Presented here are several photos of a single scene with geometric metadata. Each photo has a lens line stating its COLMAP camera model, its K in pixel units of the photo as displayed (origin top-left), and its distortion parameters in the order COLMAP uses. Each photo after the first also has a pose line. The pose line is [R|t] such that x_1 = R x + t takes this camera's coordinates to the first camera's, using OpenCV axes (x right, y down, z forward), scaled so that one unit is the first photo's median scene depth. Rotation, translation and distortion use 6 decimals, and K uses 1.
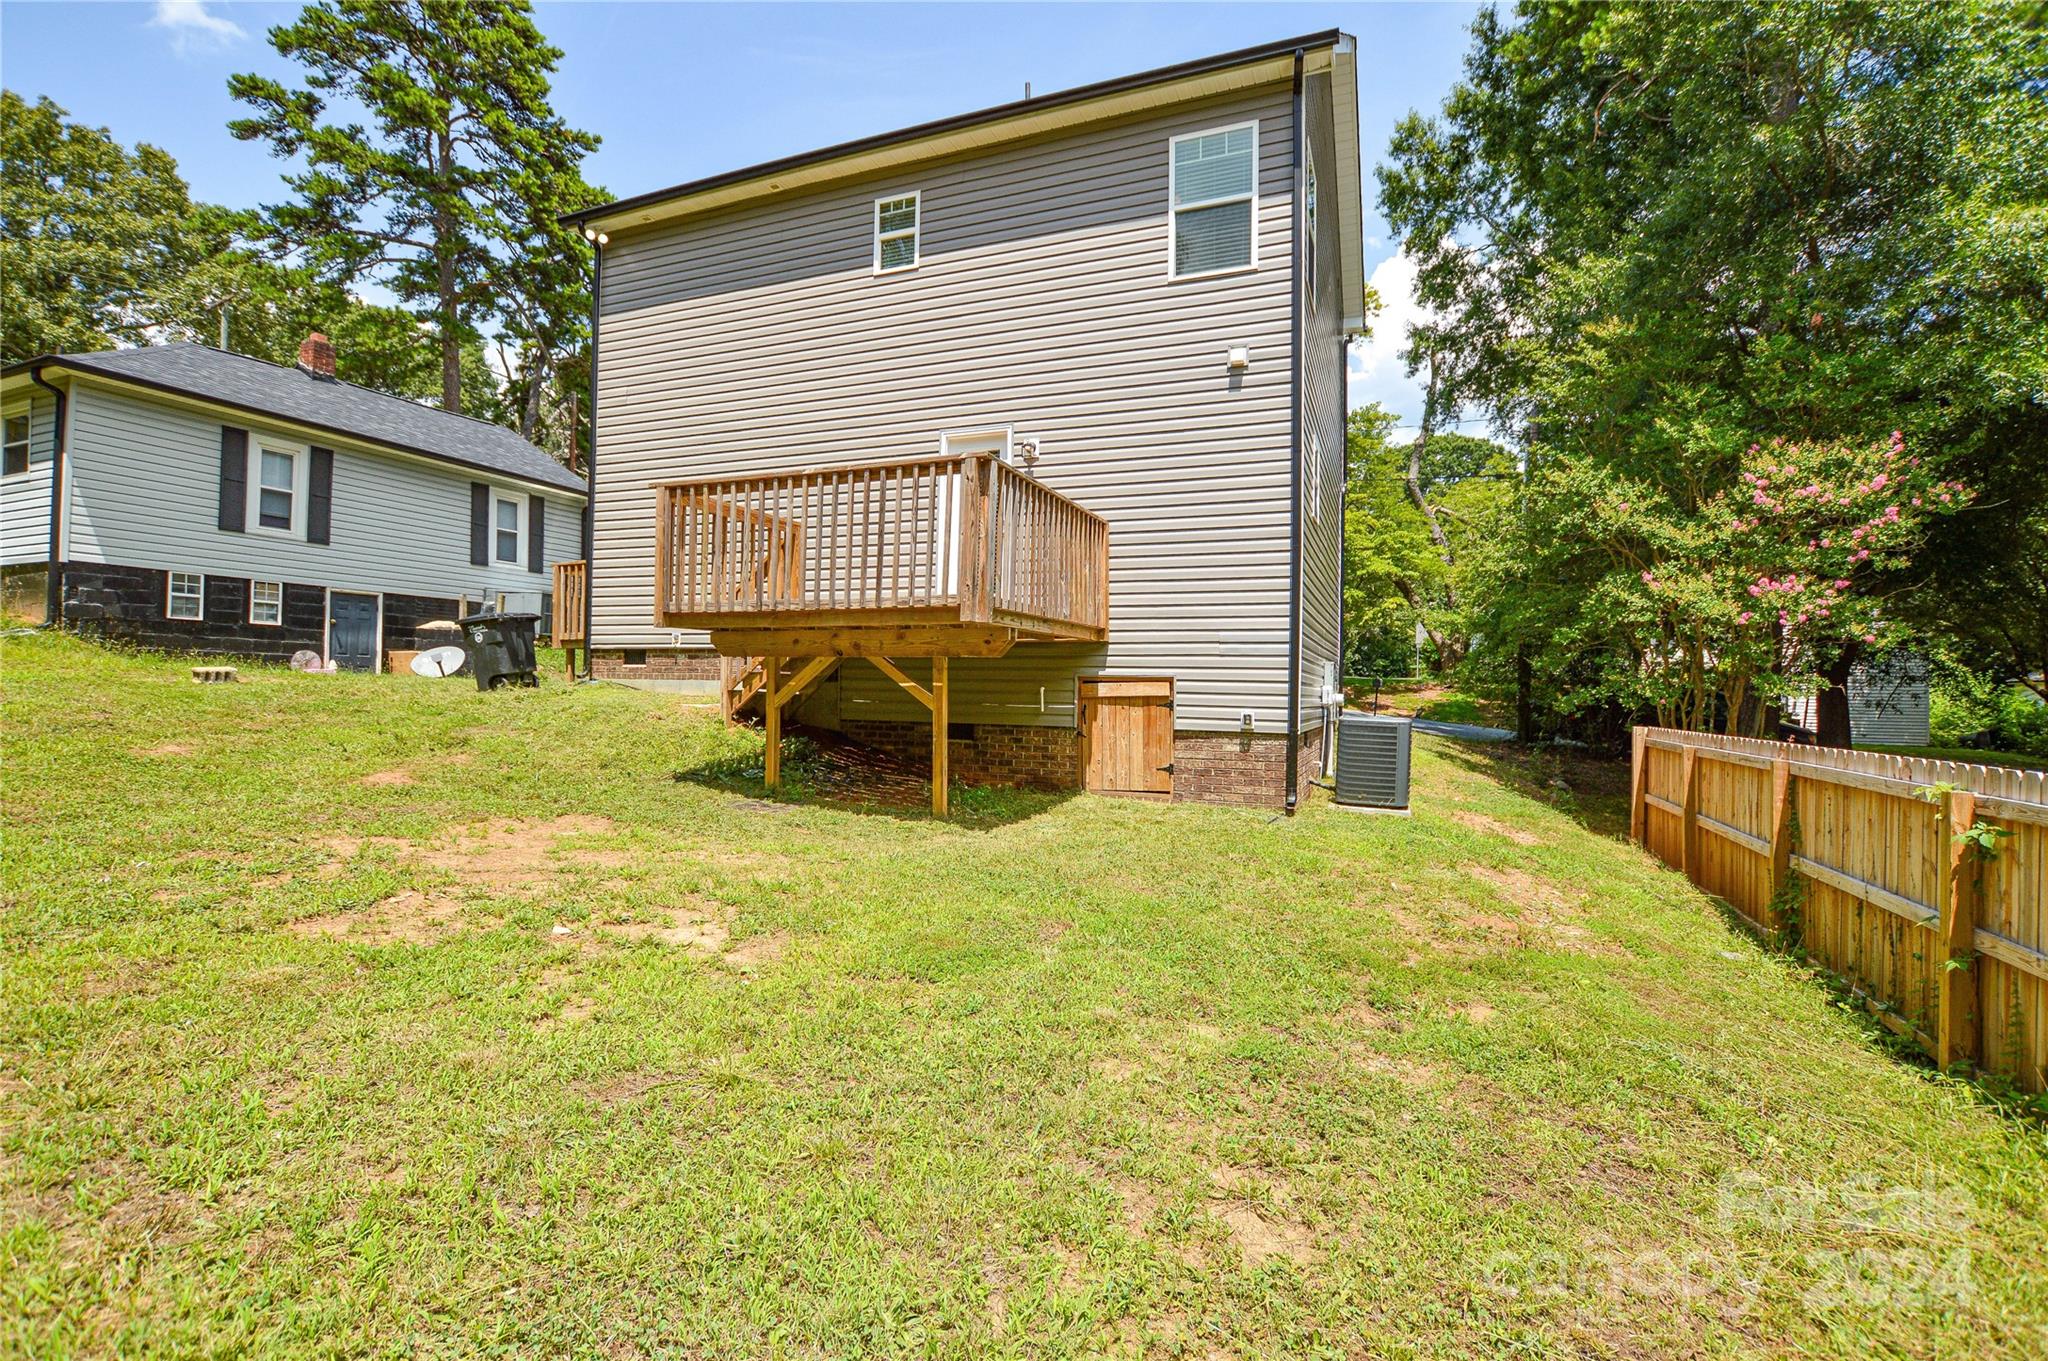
lens RADIAL K [[933.1, 0, 1027.8], [0, 933.1, 677.4], [0, 0, 1]] dist [-0.027097, 0.001445]
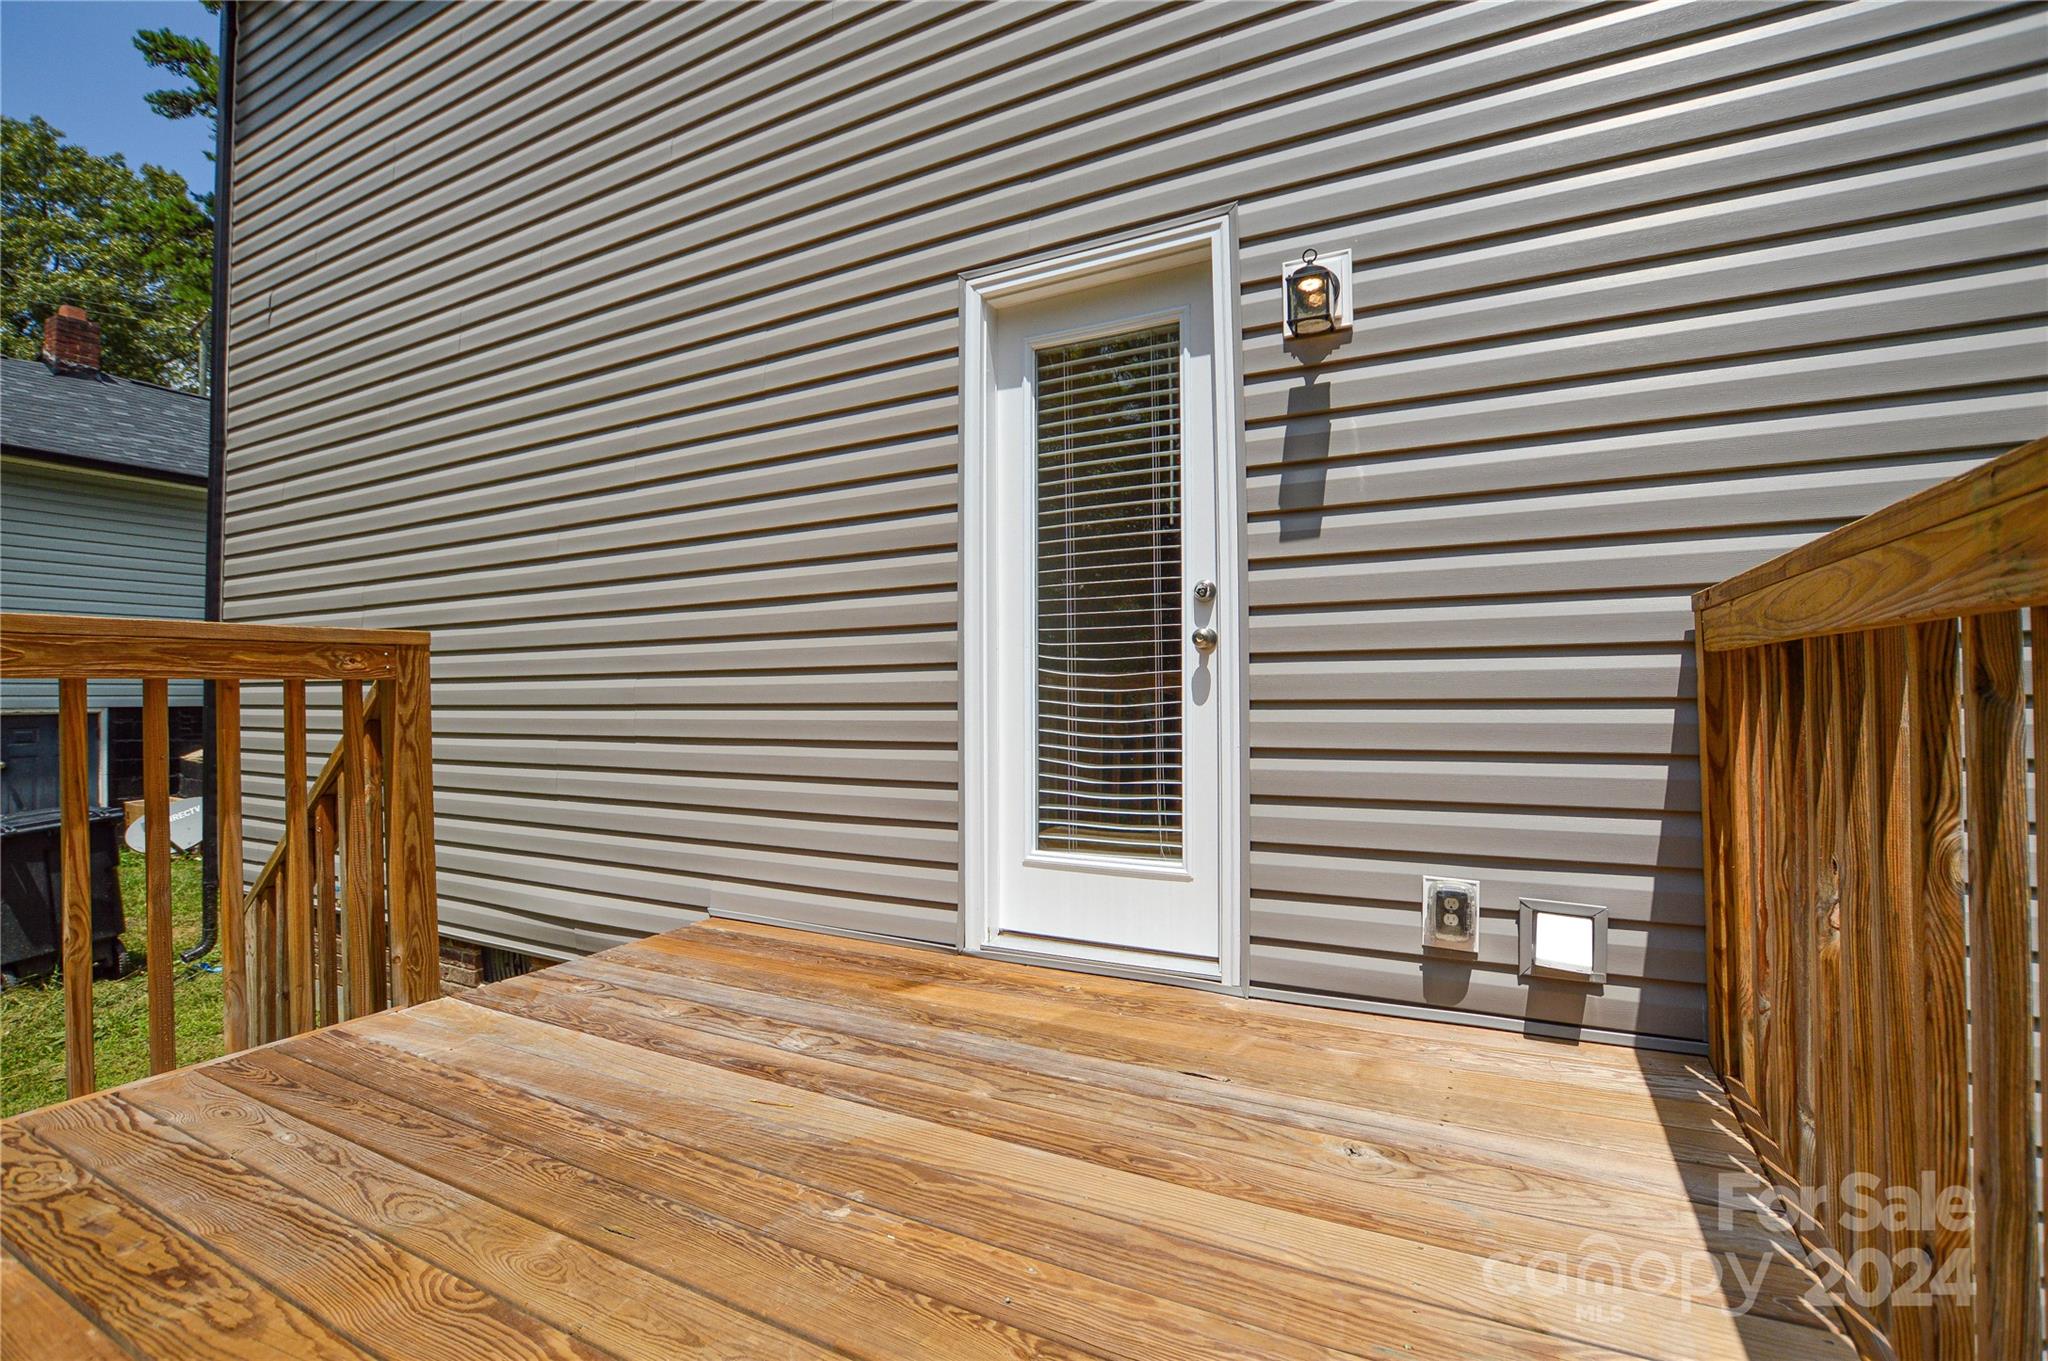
lens RADIAL K [[933.1, 0, 1020.5], [0, 933.1, 680.2], [0, 0, 1]] dist [-0.027097, 0.001445]
pose [[0.993949, -0.024851, -0.106991, -0.042836], [0.023775, 0.999653, -0.011326, -0.120101], [0.107236, 0.008714, 0.994195, 0.629601]]
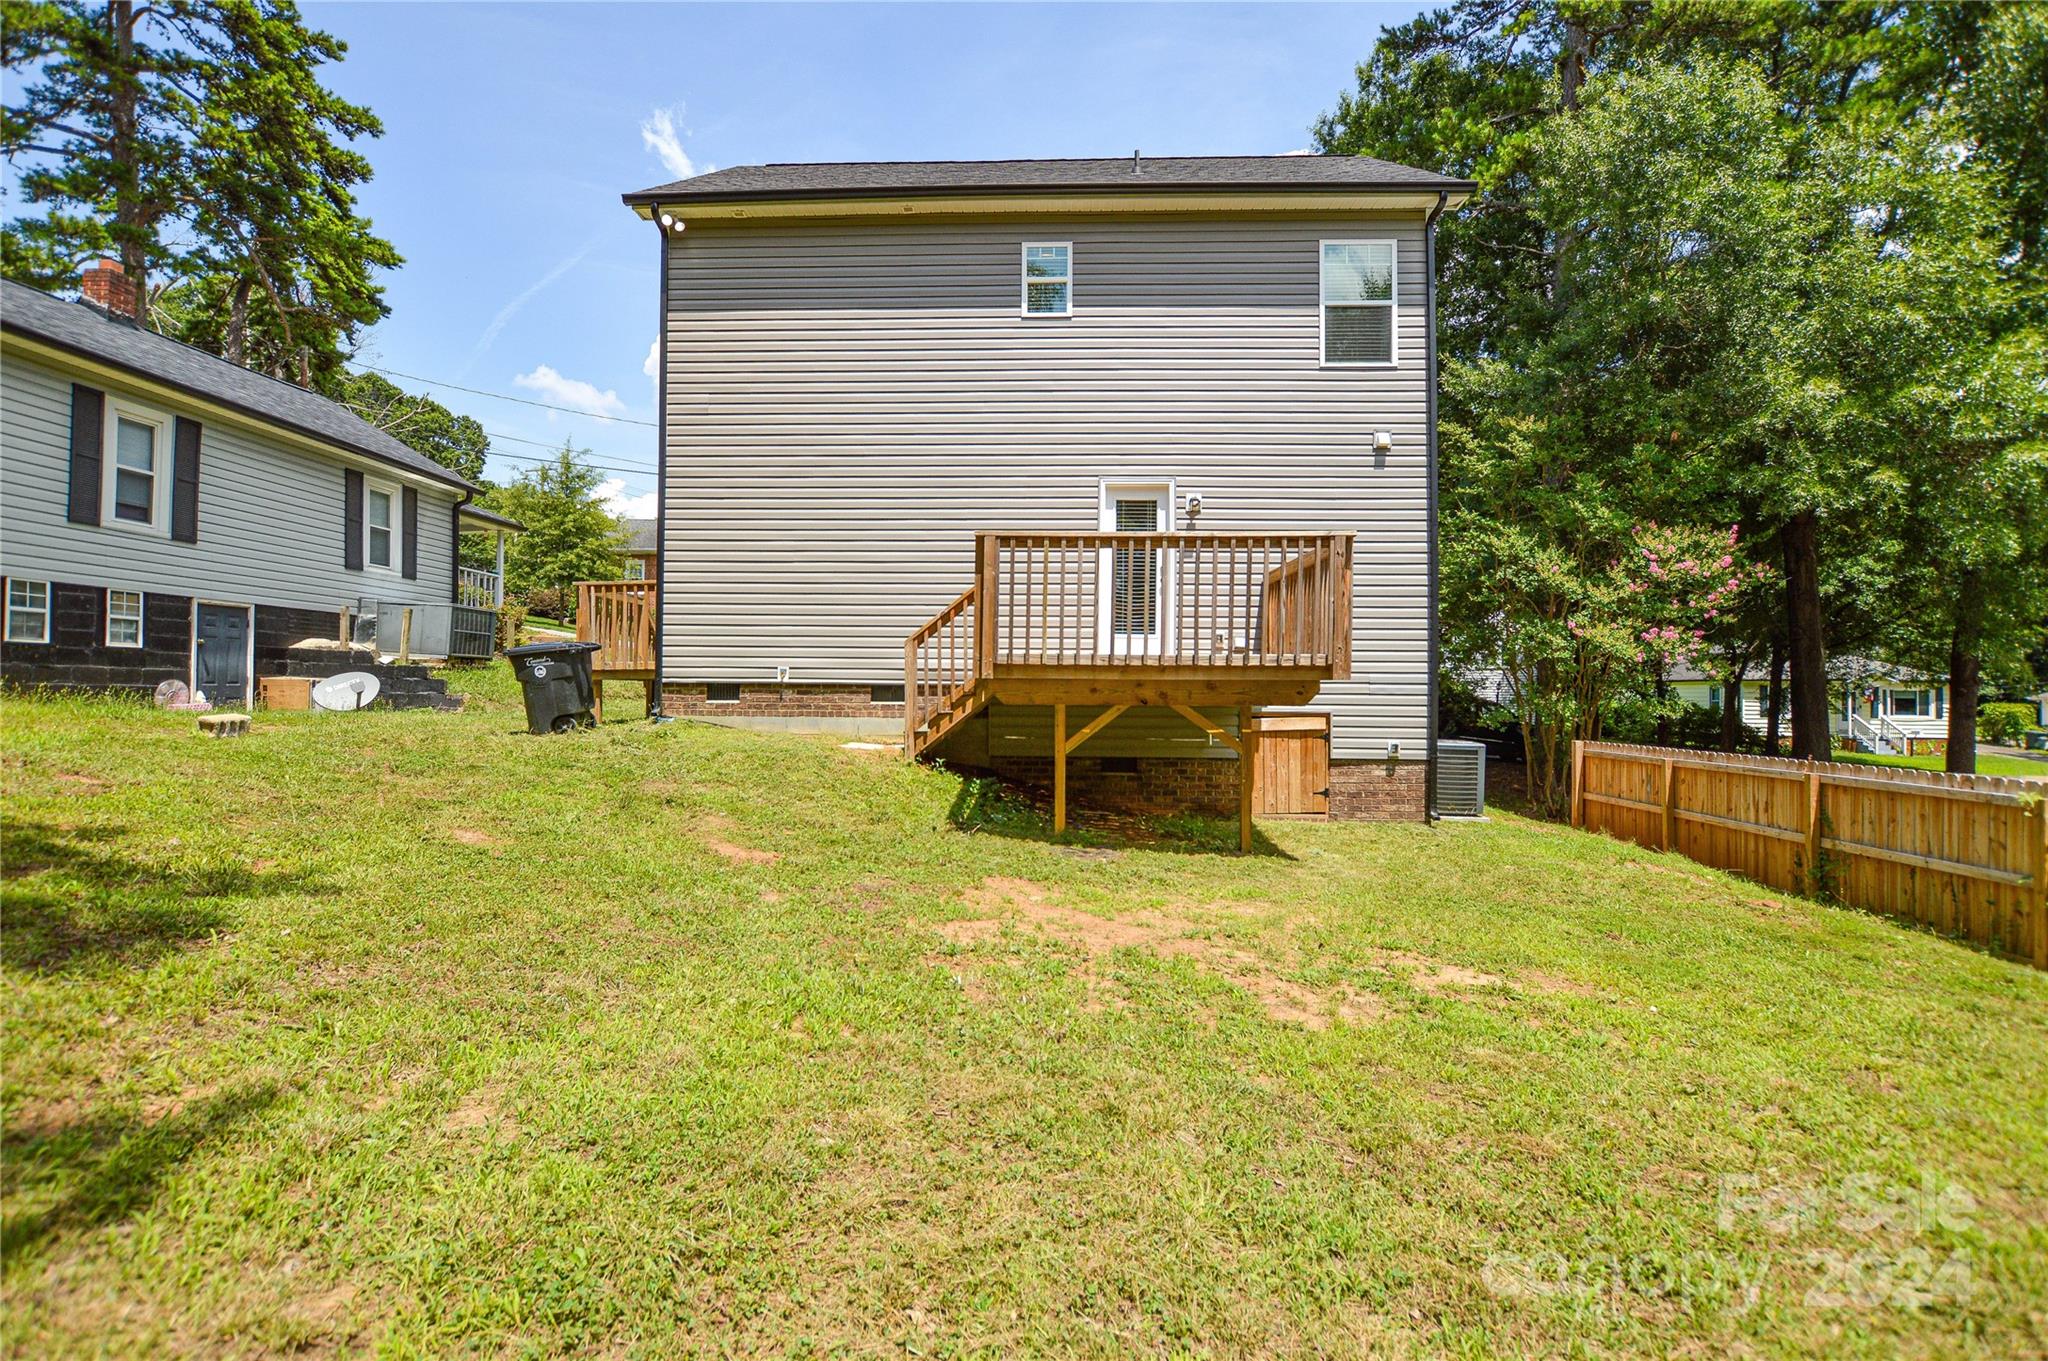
lens RADIAL K [[933.1, 0, 1024.4], [0, 933.1, 678.9], [0, 0, 1]] dist [-0.027097, 0.001445]
pose [[0.939951, -0.005499, 0.341265, -0.469634], [0.003767, 0.999976, 0.005737, -0.040035], [-0.341288, -0.004107, 0.939950, 0.039458]]
